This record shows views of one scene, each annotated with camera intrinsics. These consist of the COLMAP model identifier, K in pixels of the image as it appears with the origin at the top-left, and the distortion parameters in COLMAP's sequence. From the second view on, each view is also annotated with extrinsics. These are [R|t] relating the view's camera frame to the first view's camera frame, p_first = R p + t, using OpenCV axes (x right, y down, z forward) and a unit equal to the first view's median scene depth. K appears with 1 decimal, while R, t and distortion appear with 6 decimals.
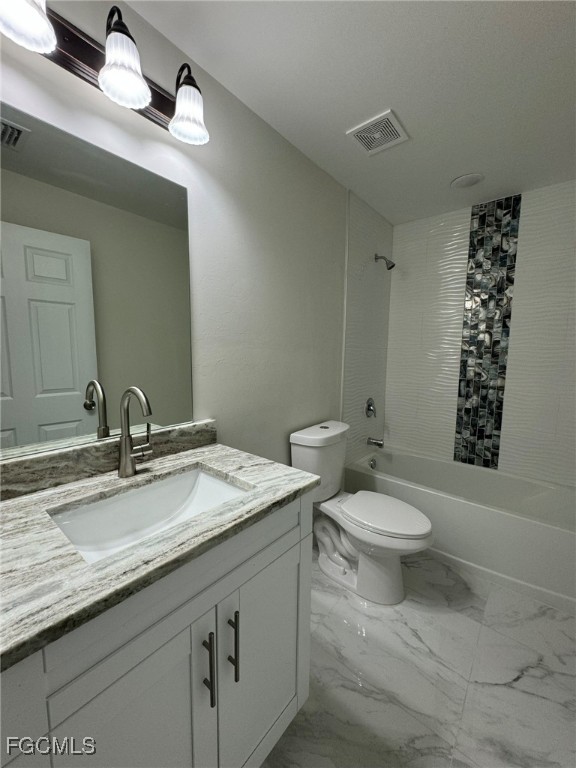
lens RADIAL K [[306.5, 0, 287.1], [0, 306.5, 386.2], [0, 0, 1]] dist [-0.004531, 0.000286]
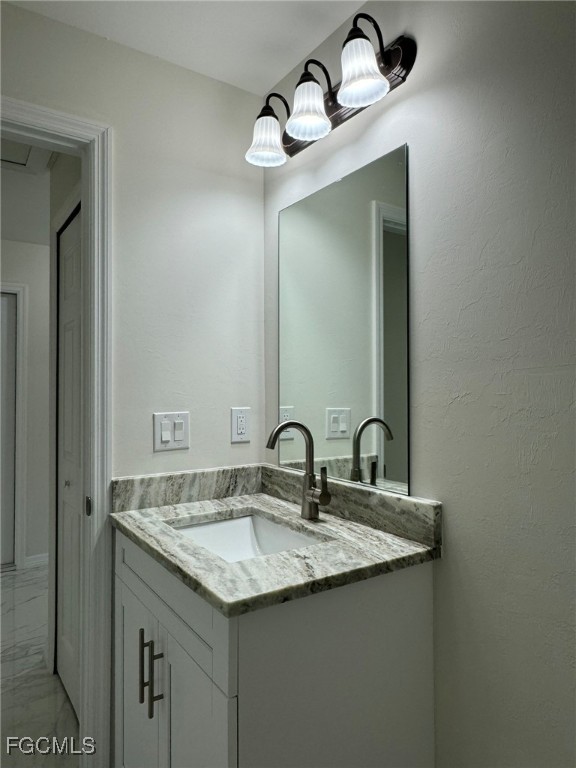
lens RADIAL K [[511.9, 0, 288.1], [0, 511.9, 383.3], [0, 0, 1]] dist [0.001849, 0.000145]
pose [[-0.286040, -0.021080, -0.957986, 0.910925], [-0.105185, 0.994407, 0.009526, -0.110132], [0.952427, 0.103491, -0.286657, 1.248629]]
